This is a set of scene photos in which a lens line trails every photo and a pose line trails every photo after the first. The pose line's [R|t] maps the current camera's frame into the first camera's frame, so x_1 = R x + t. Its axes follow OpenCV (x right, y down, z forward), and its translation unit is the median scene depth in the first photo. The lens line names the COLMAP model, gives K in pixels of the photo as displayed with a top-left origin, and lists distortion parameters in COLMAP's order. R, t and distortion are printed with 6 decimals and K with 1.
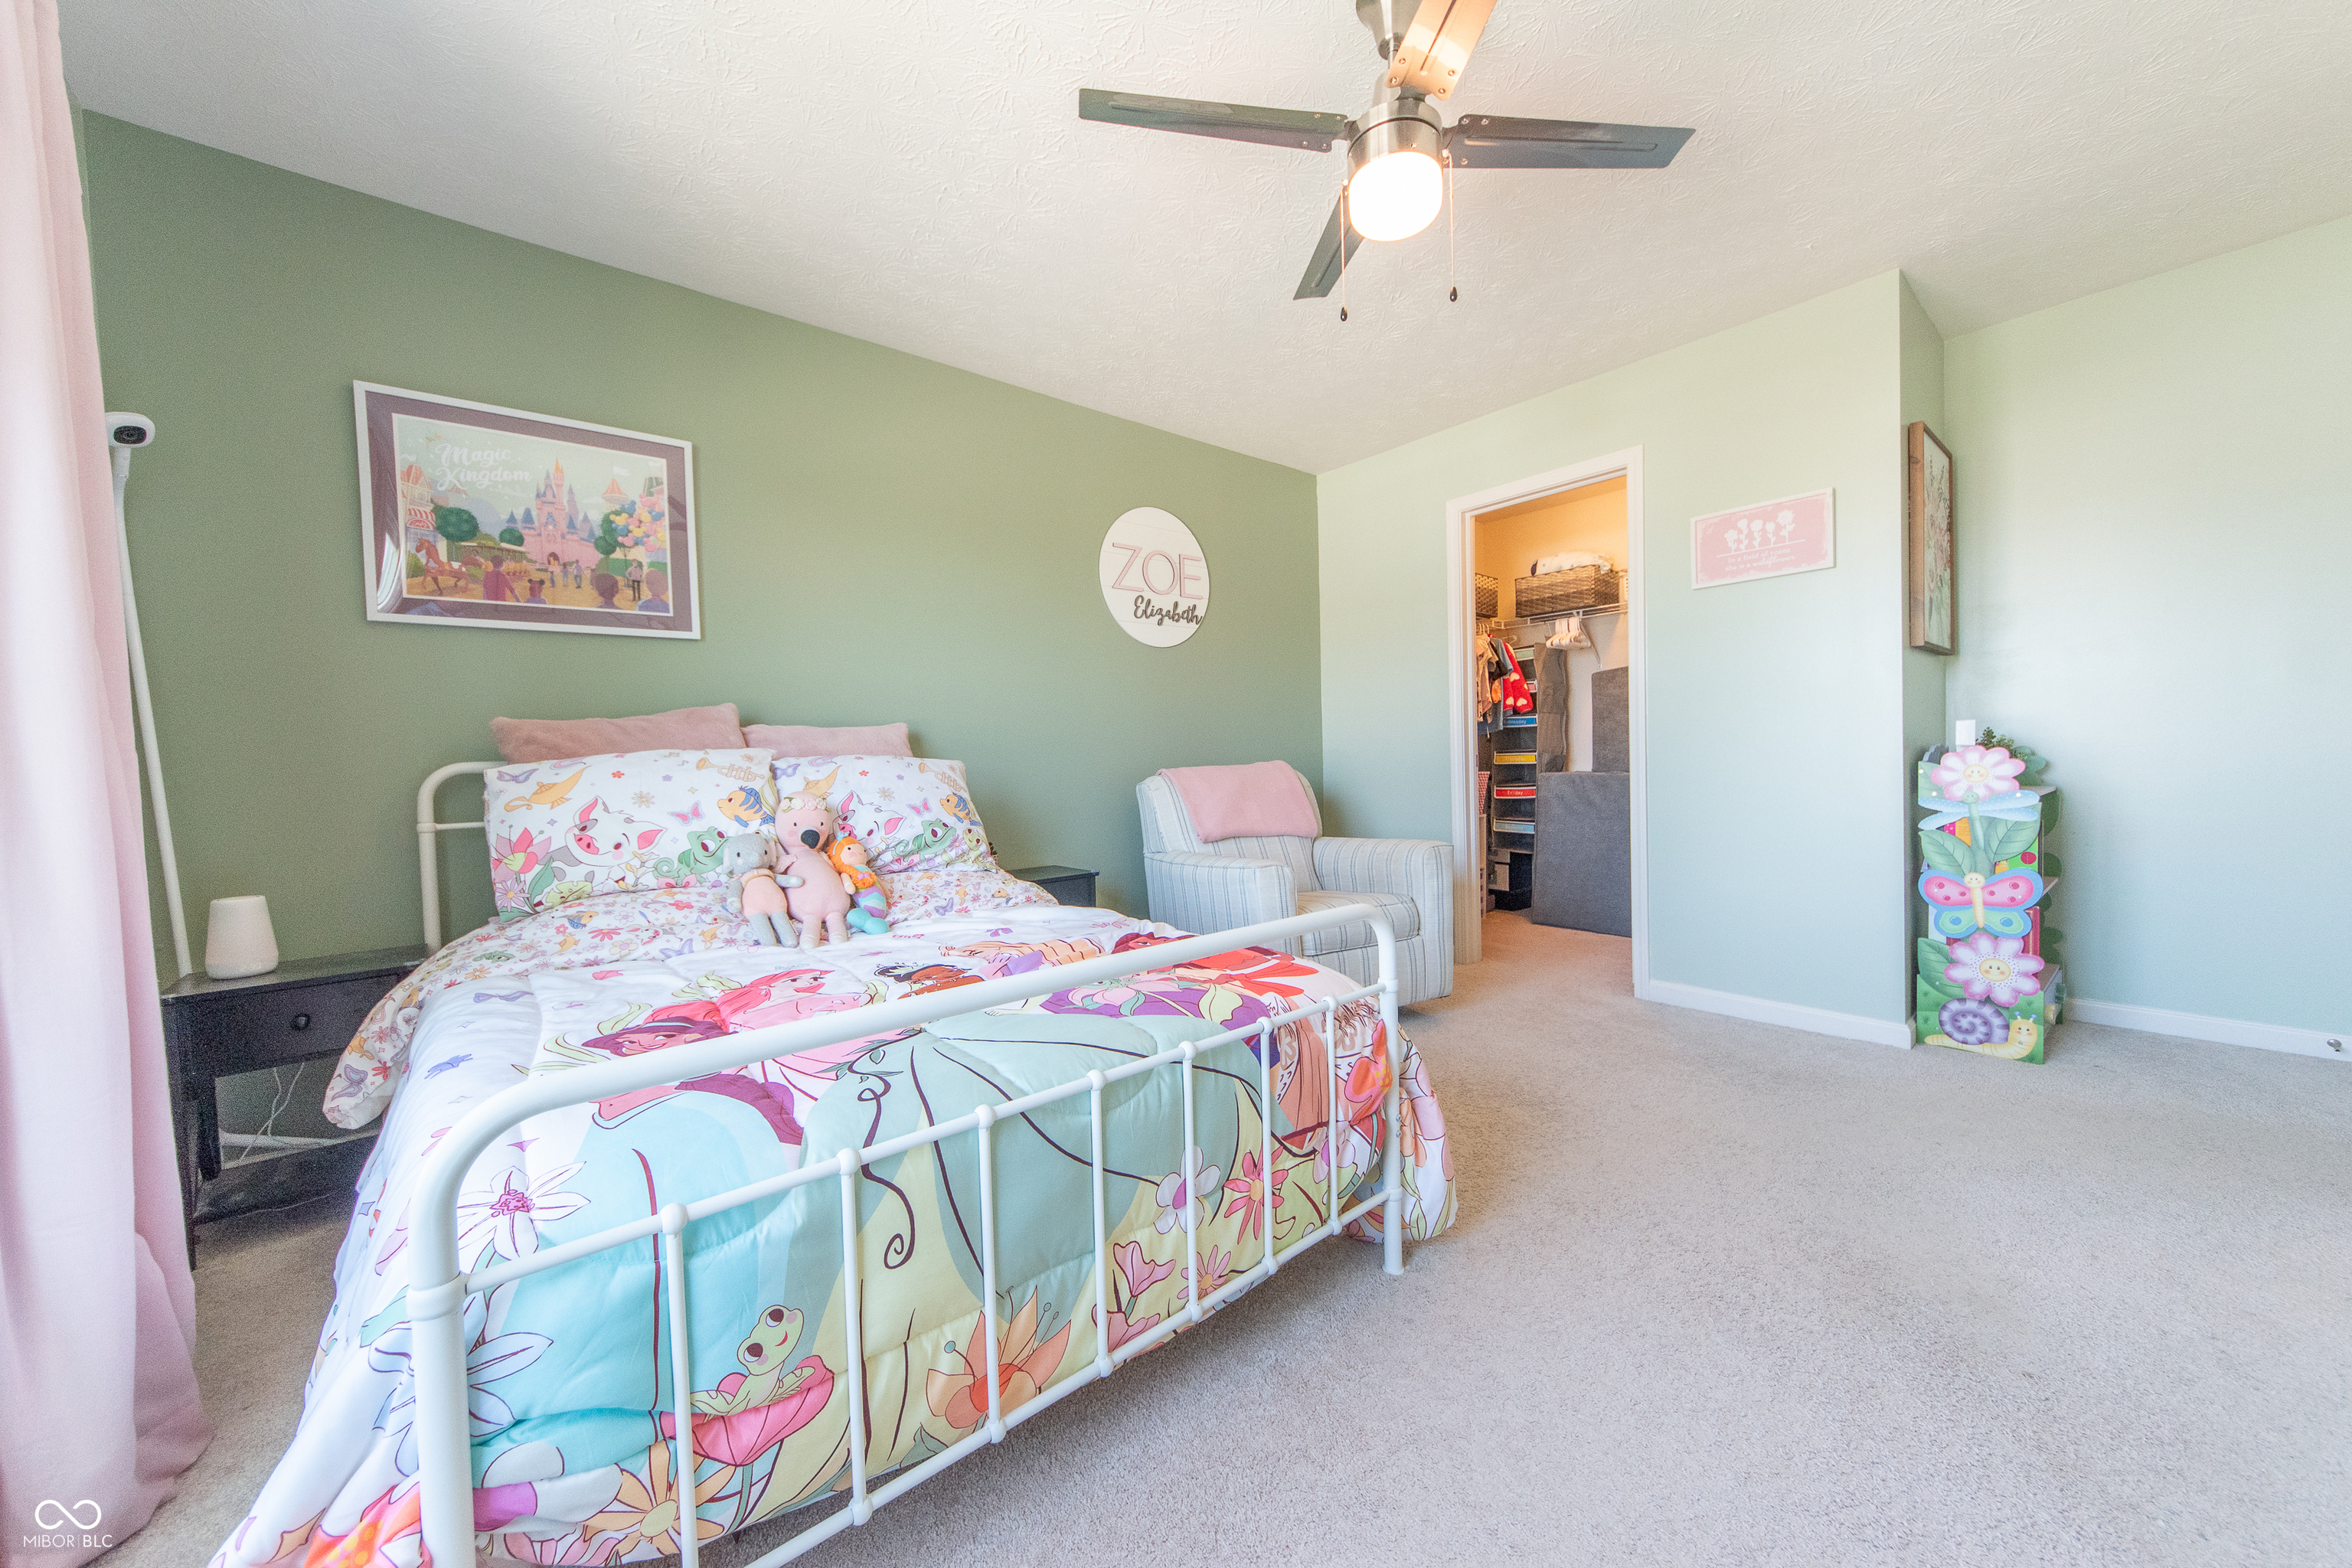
lens RADIAL K [[847.3, 0, 1180.3], [0, 847.3, 783.2], [0, 0, 1]] dist [-0.007107, 0.002492]
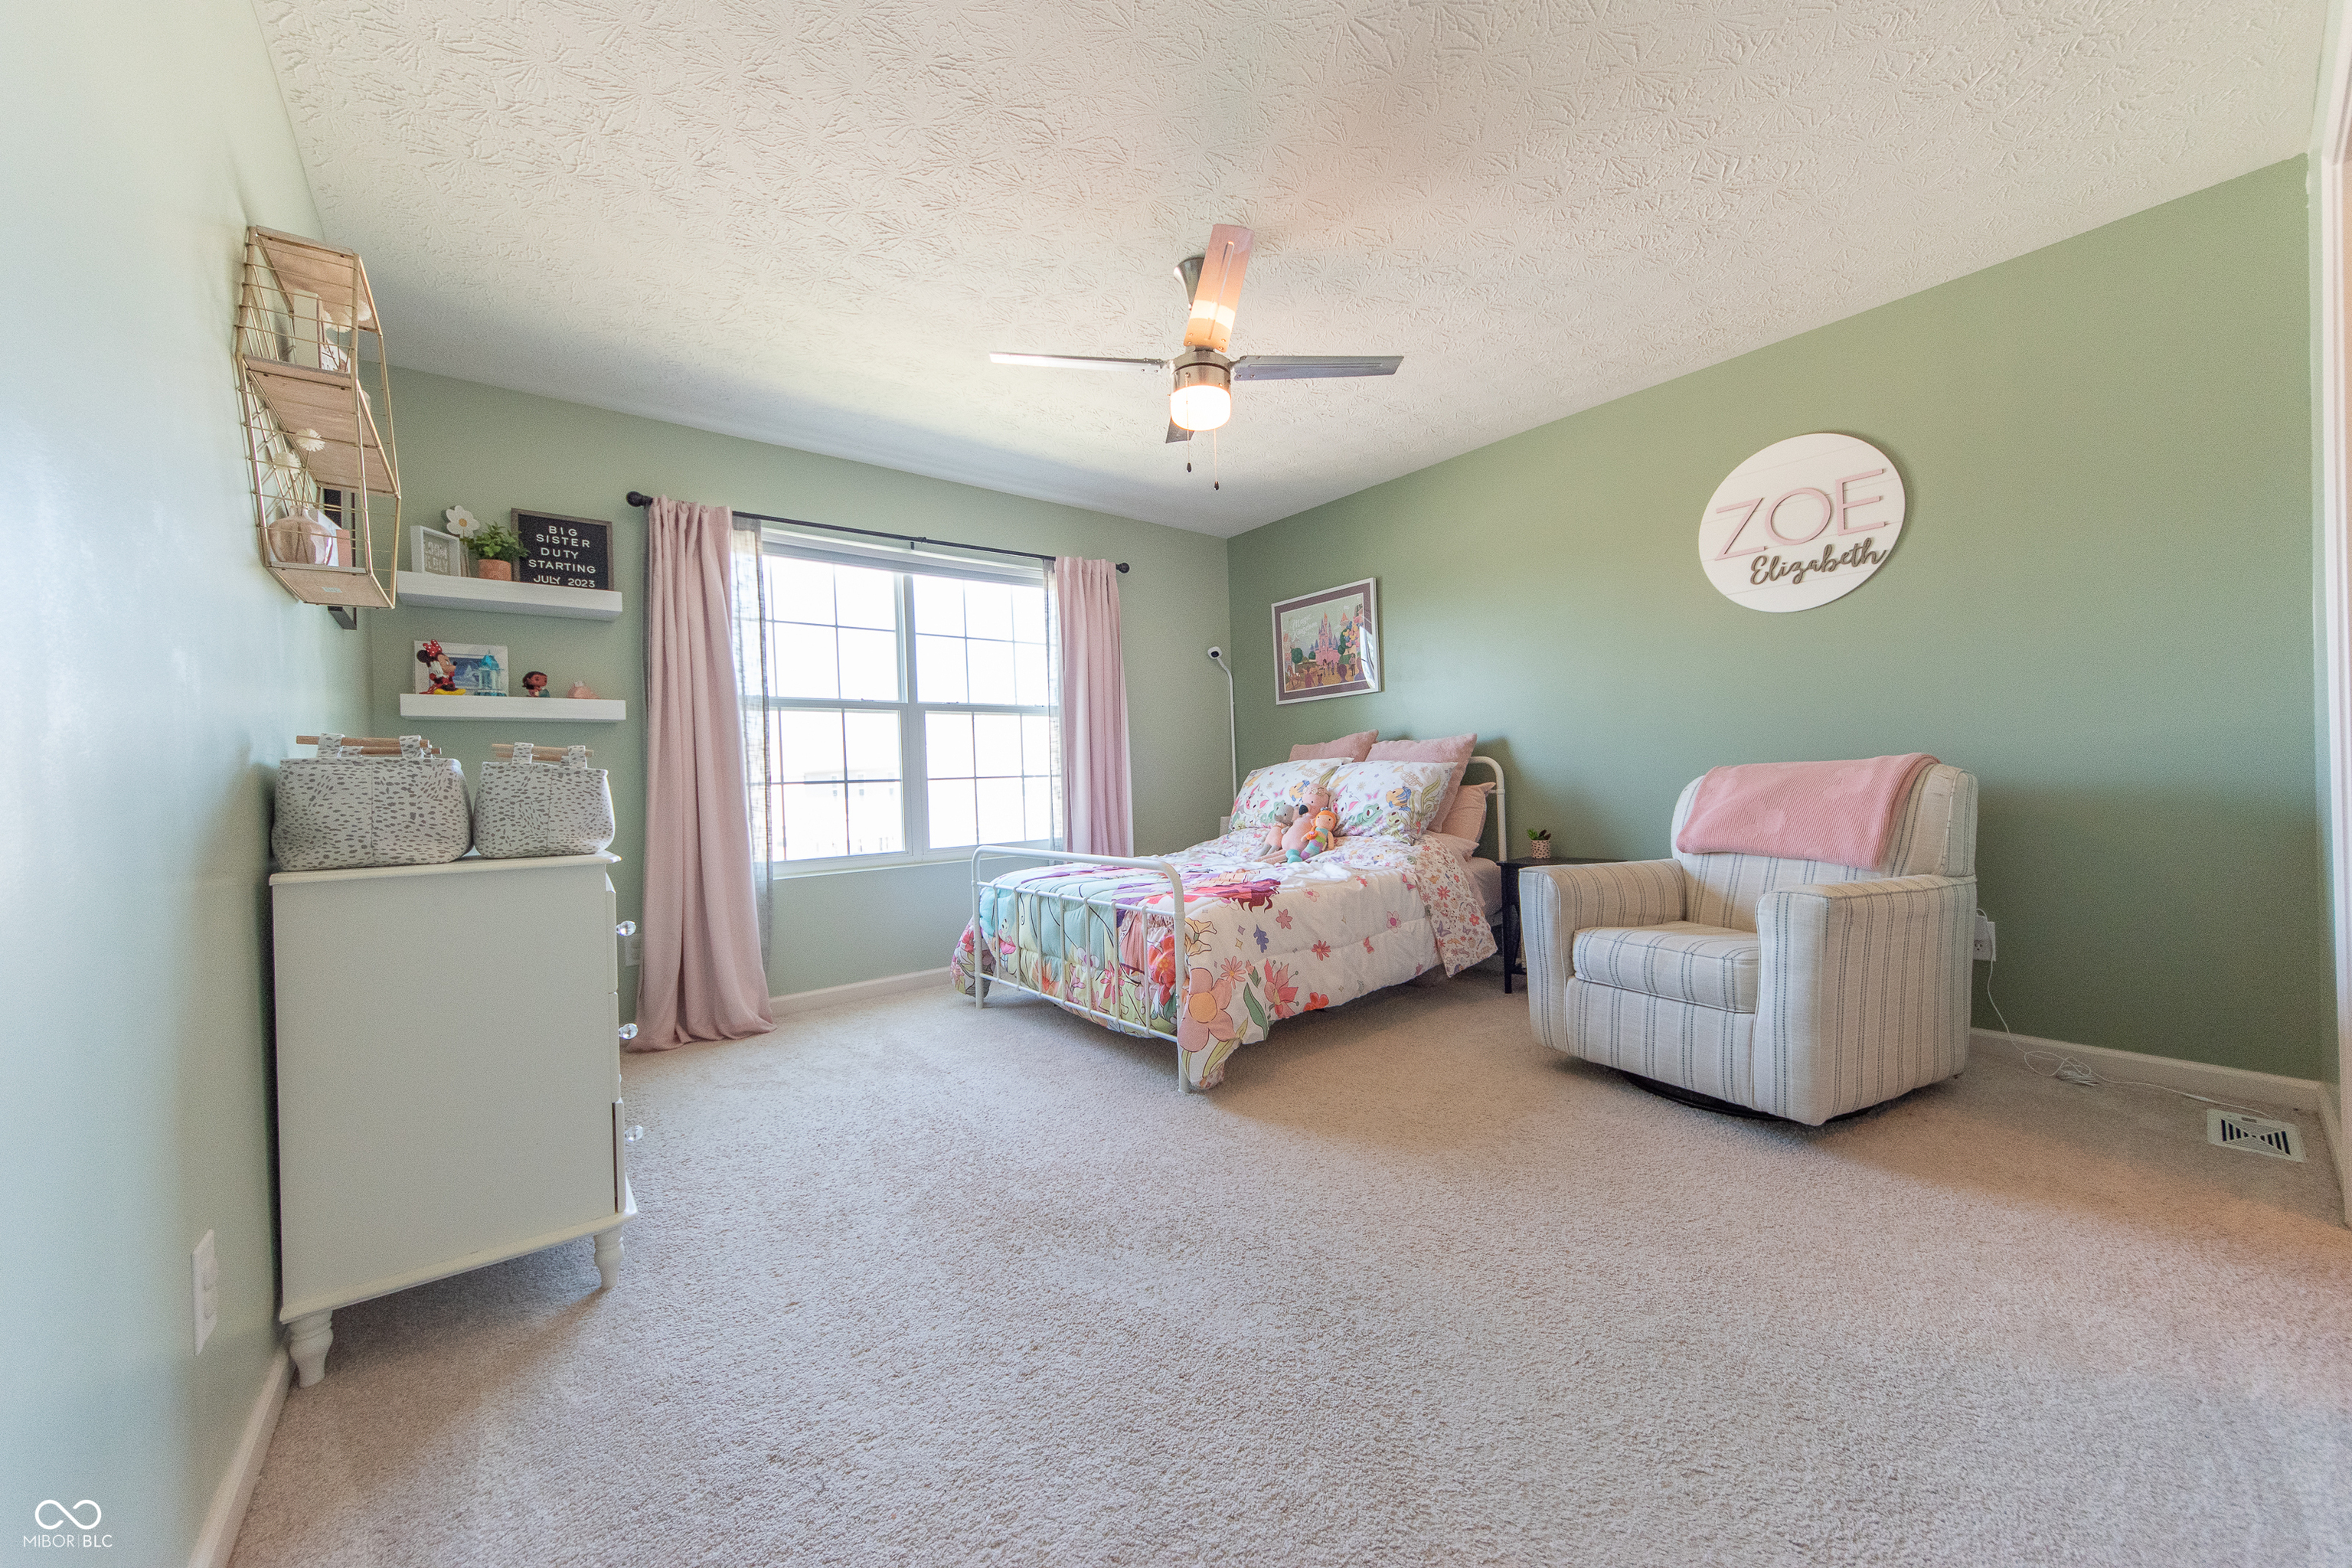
lens RADIAL K [[847.3, 0, 1179.8], [0, 847.3, 778.5], [0, 0, 1]] dist [-0.007107, 0.002492]
pose [[-0.015539, 0.023140, -0.999611, 0.860954], [0.007436, 0.999707, 0.023027, -0.028067], [0.999852, -0.007075, -0.015707, 0.472328]]
